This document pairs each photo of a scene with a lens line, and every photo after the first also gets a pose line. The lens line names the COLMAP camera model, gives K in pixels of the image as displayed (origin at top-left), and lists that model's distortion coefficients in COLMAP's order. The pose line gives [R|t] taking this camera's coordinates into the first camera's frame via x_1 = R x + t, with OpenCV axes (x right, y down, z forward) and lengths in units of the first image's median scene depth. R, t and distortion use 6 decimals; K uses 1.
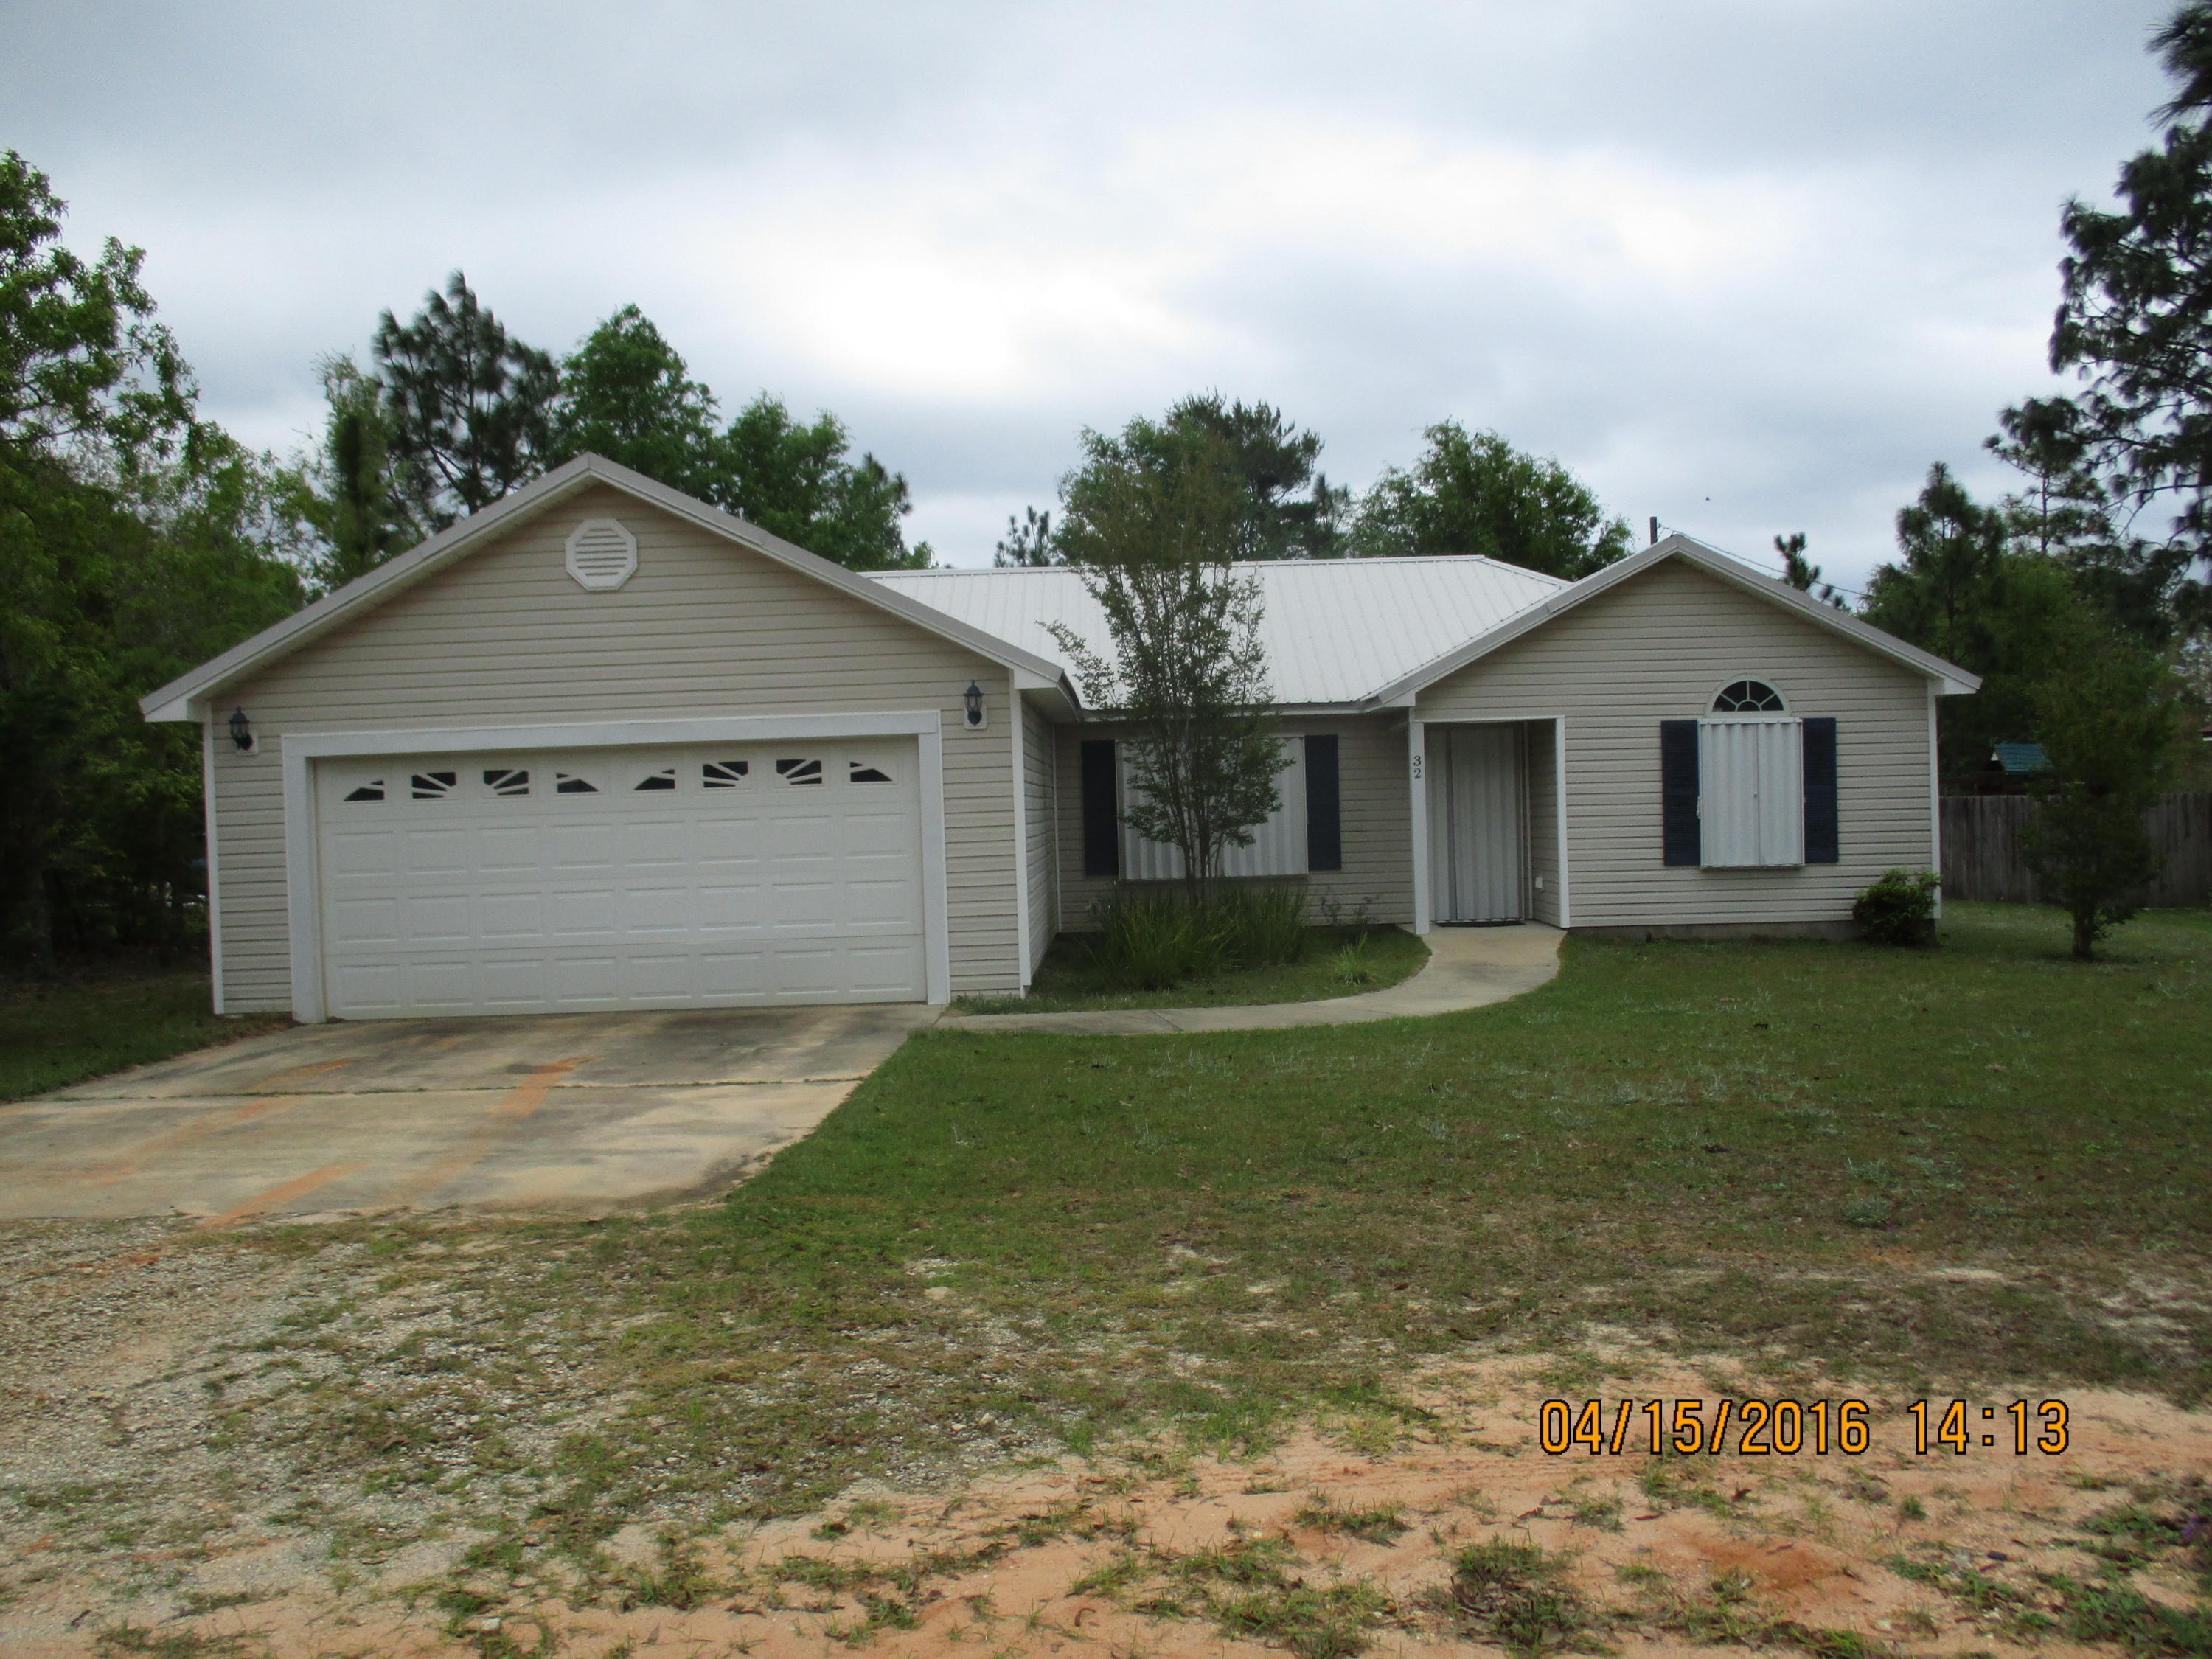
lens RADIAL K [[1990.1, 0, 1106.0], [0, 1990.1, 829.5], [0, 0, 1]] dist [-0.115520, 0.020541]
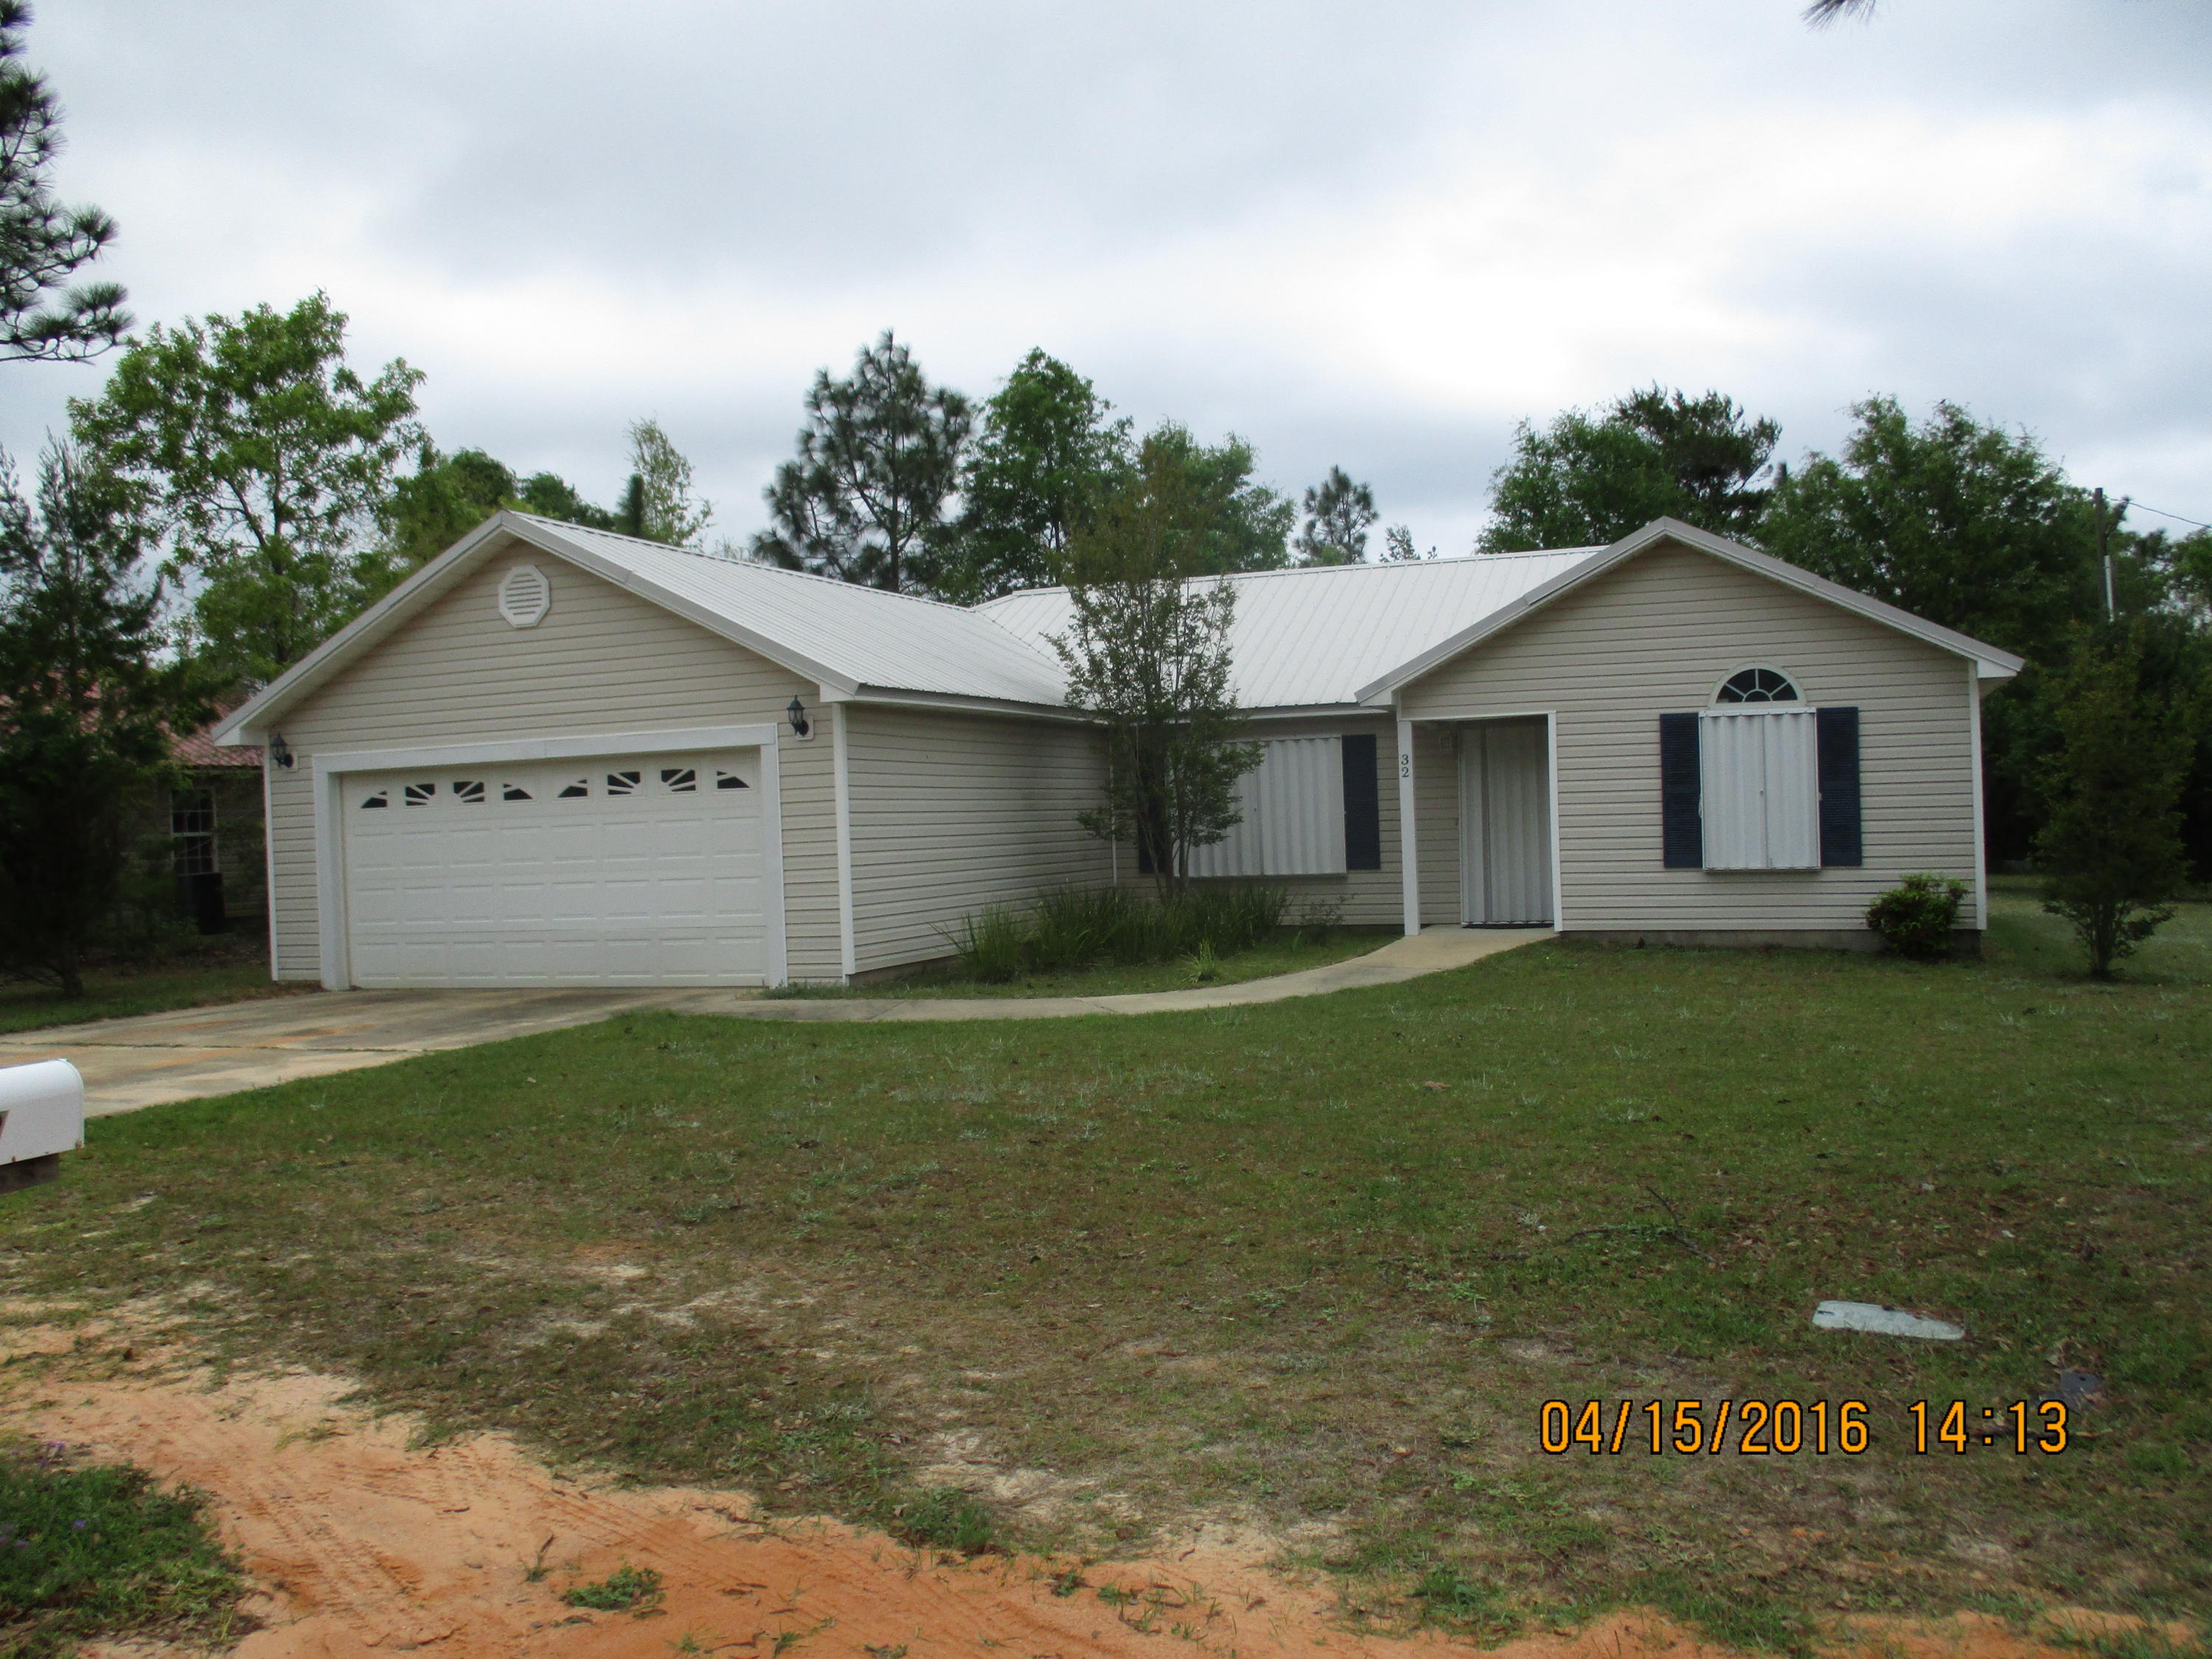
lens RADIAL K [[1921.8, 0, 1106.0], [0, 1921.8, 829.5], [0, 0, 1]] dist [-0.129016, 0.002865]
pose [[0.933138, -0.000759, -0.359517, 0.361435], [0.001668, 0.999996, 0.002217, -0.002374], [0.359514, -0.002668, 0.933136, 0.056572]]
